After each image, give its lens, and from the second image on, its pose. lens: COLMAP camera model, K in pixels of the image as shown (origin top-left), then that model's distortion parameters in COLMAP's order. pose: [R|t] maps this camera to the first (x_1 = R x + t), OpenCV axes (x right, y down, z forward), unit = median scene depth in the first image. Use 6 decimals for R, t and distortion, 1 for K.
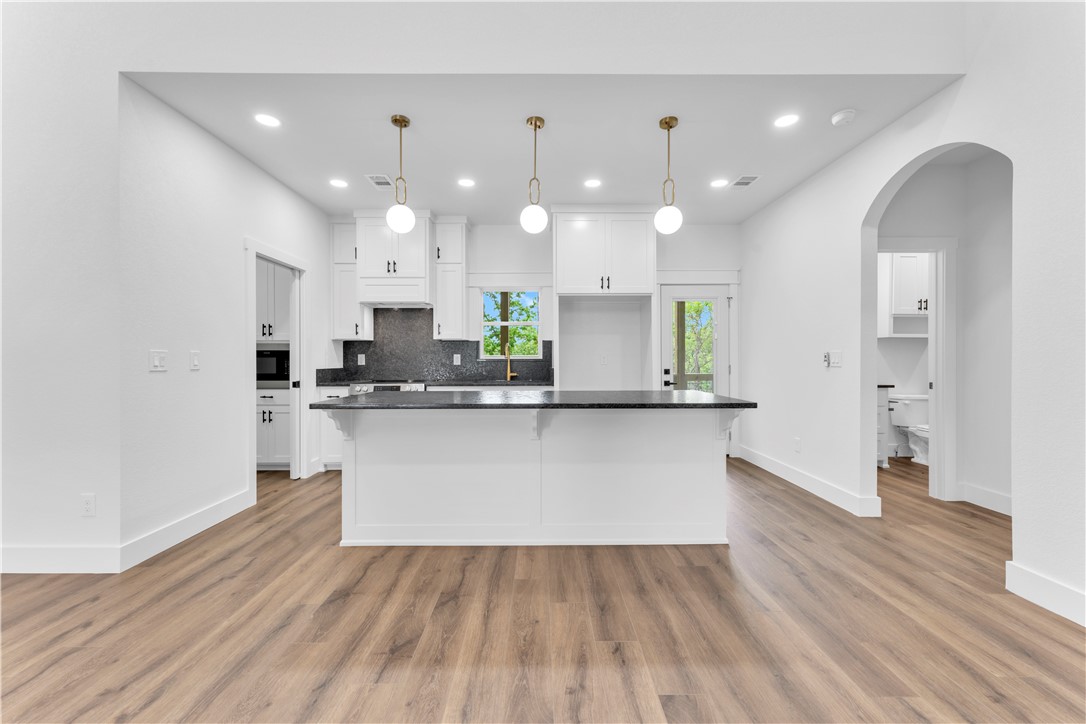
lens RADIAL K [[438.1, 0, 543.0], [0, 438.1, 362.0], [0, 0, 1]] dist [0.000120, 0.000125]
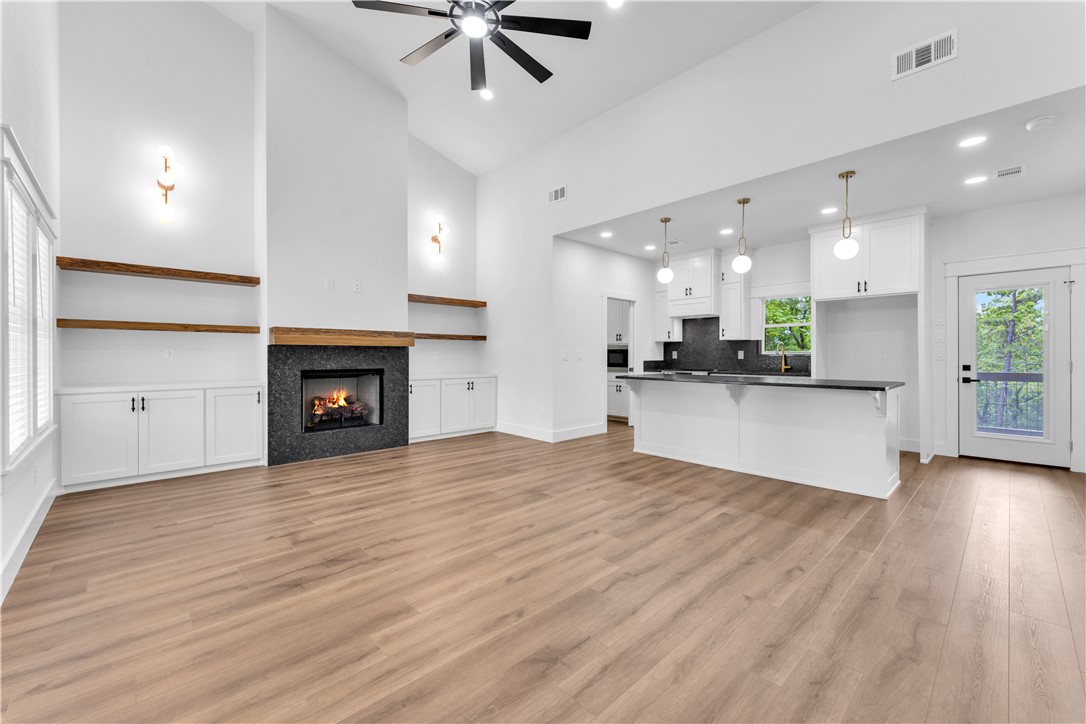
lens RADIAL K [[439.2, 0, 540.5], [0, 439.2, 355.7], [0, 0, 1]] dist [0.001136, 0.000367]
pose [[0.677437, 0.002067, -0.735577, 0.433538], [-0.004669, 0.999988, -0.001490, 0.002056], [0.735566, 0.004444, 0.677439, -0.389174]]
